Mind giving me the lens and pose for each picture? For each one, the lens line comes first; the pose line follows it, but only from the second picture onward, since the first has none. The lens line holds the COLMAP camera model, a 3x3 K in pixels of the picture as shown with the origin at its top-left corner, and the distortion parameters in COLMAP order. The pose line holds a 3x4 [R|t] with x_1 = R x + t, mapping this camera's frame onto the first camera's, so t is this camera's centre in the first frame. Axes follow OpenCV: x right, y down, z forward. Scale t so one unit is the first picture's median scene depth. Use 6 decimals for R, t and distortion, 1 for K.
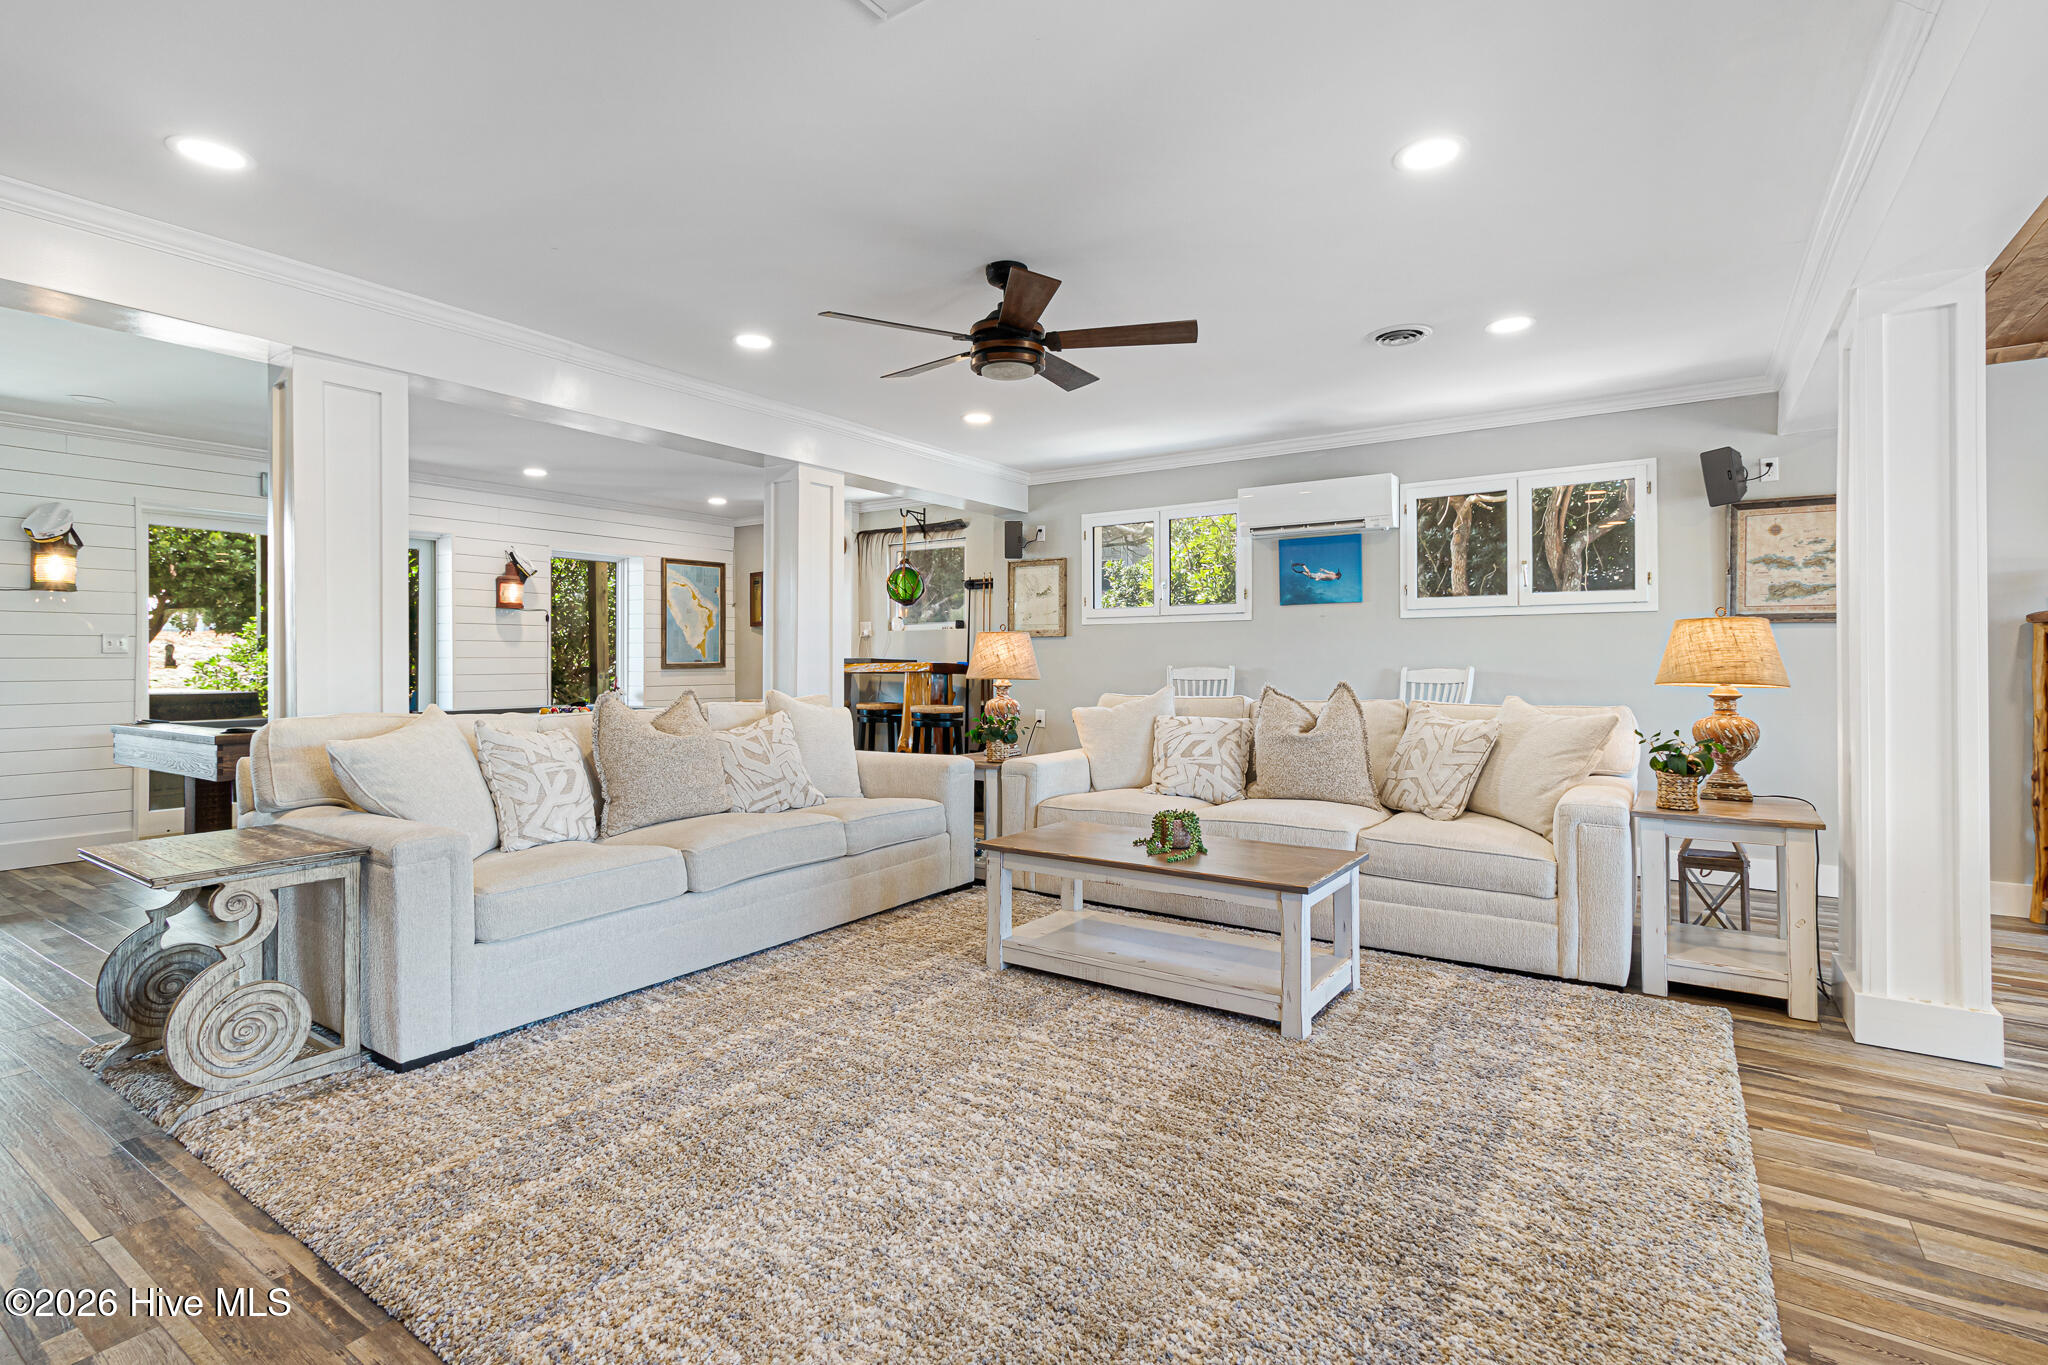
lens RADIAL K [[957.4, 0, 1013.9], [0, 957.4, 668.6], [0, 0, 1]] dist [0.001739, 0.000343]
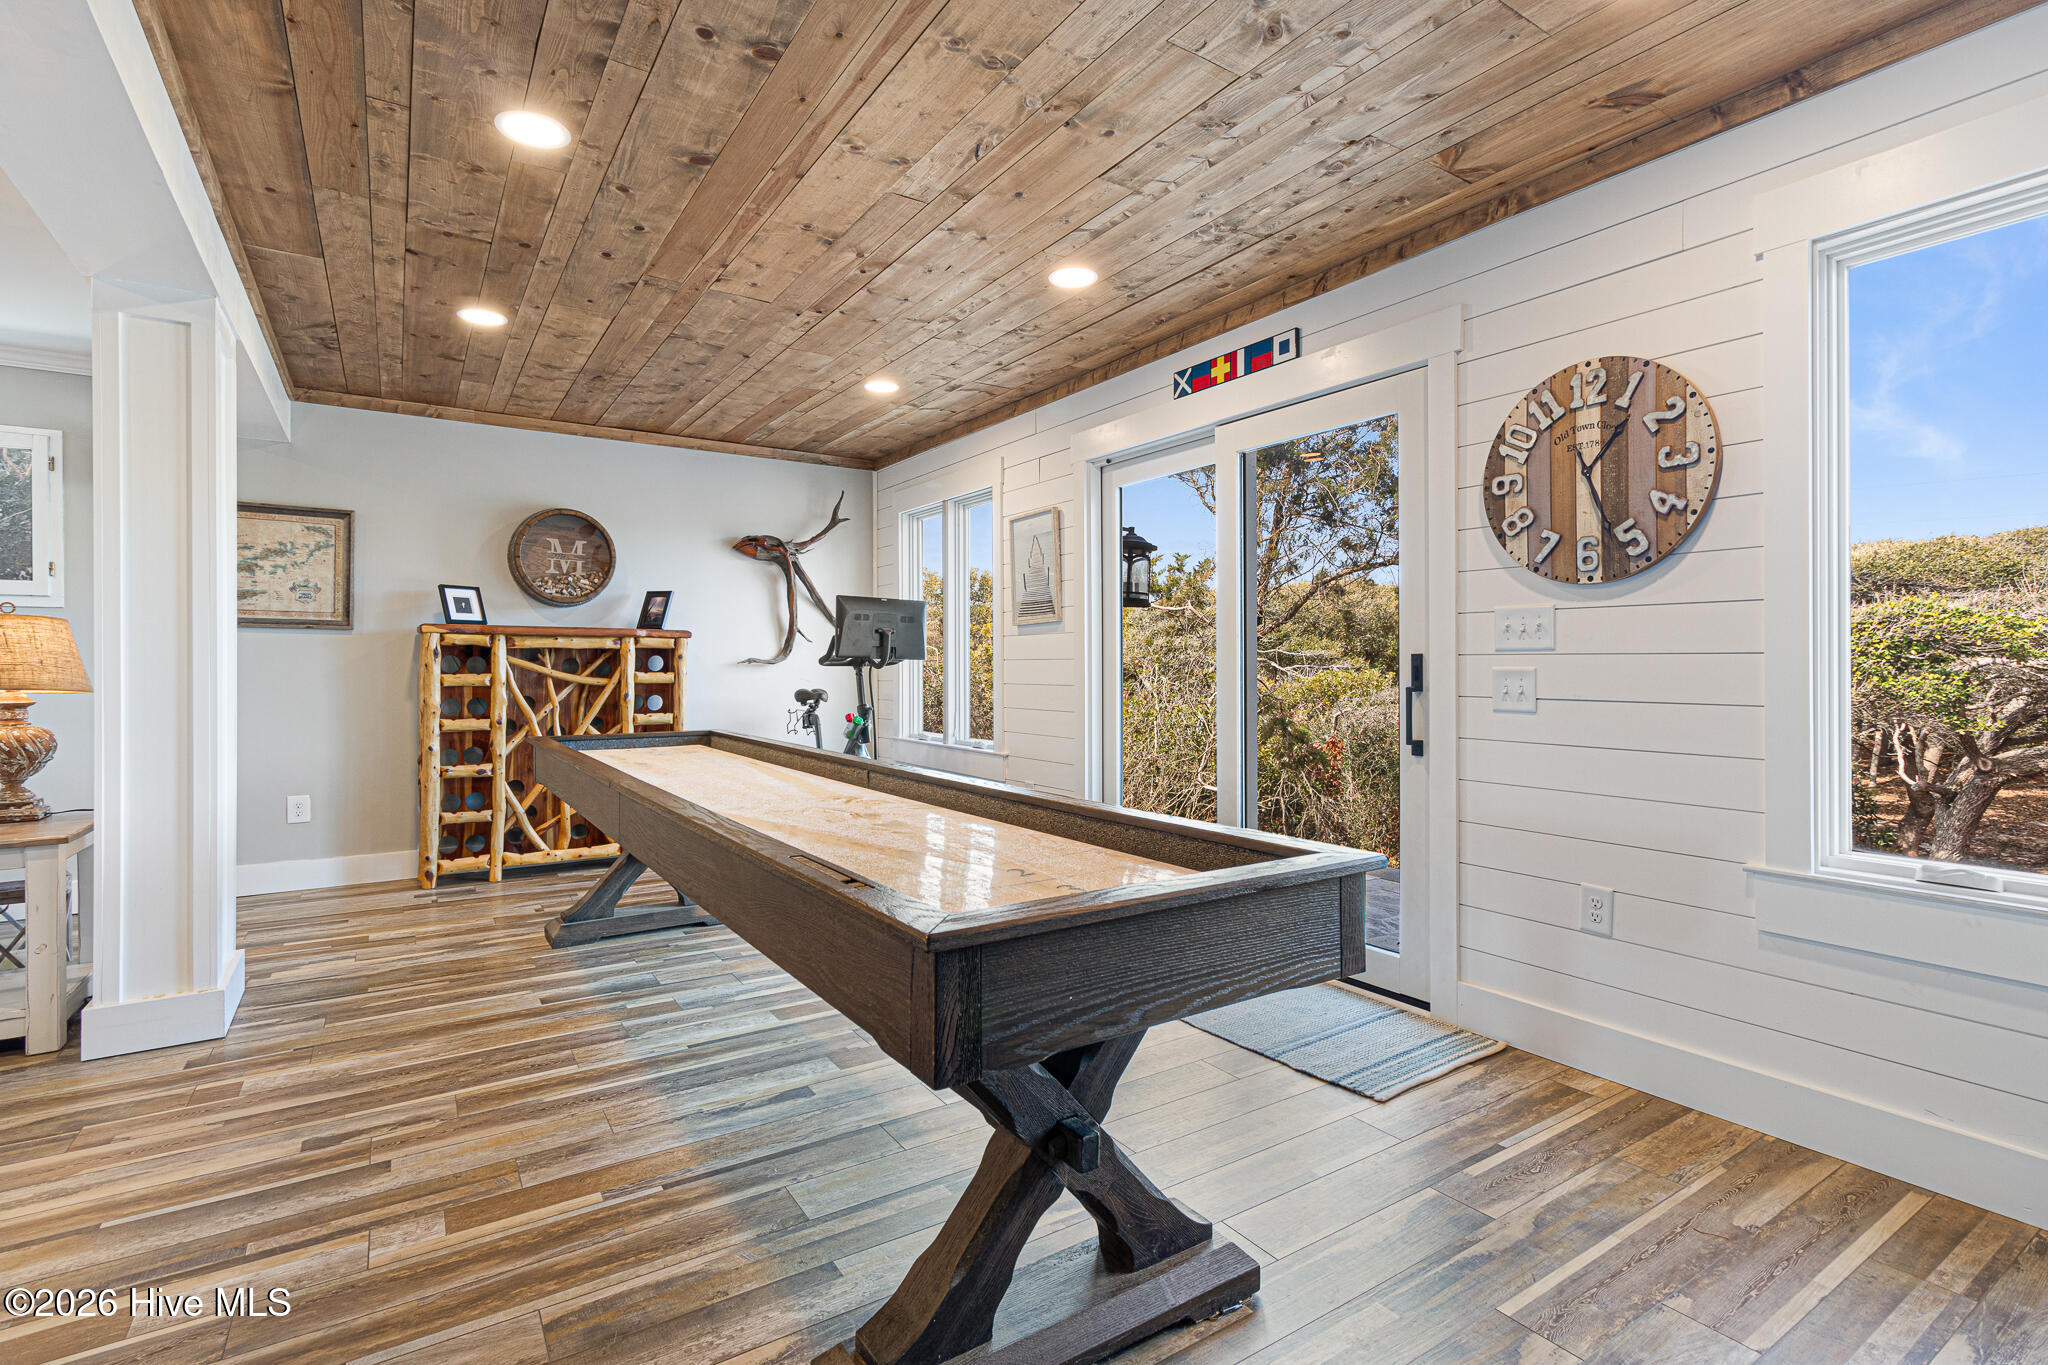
lens RADIAL K [[957.4, 0, 1012.6], [0, 957.4, 668.4], [0, 0, 1]] dist [0.001739, 0.000343]
pose [[0.390515, -0.005129, 0.920582, 0.345646], [0.013986, 0.999902, -0.000362, 0.011074], [-0.920490, 0.013017, 0.390548, -0.221798]]
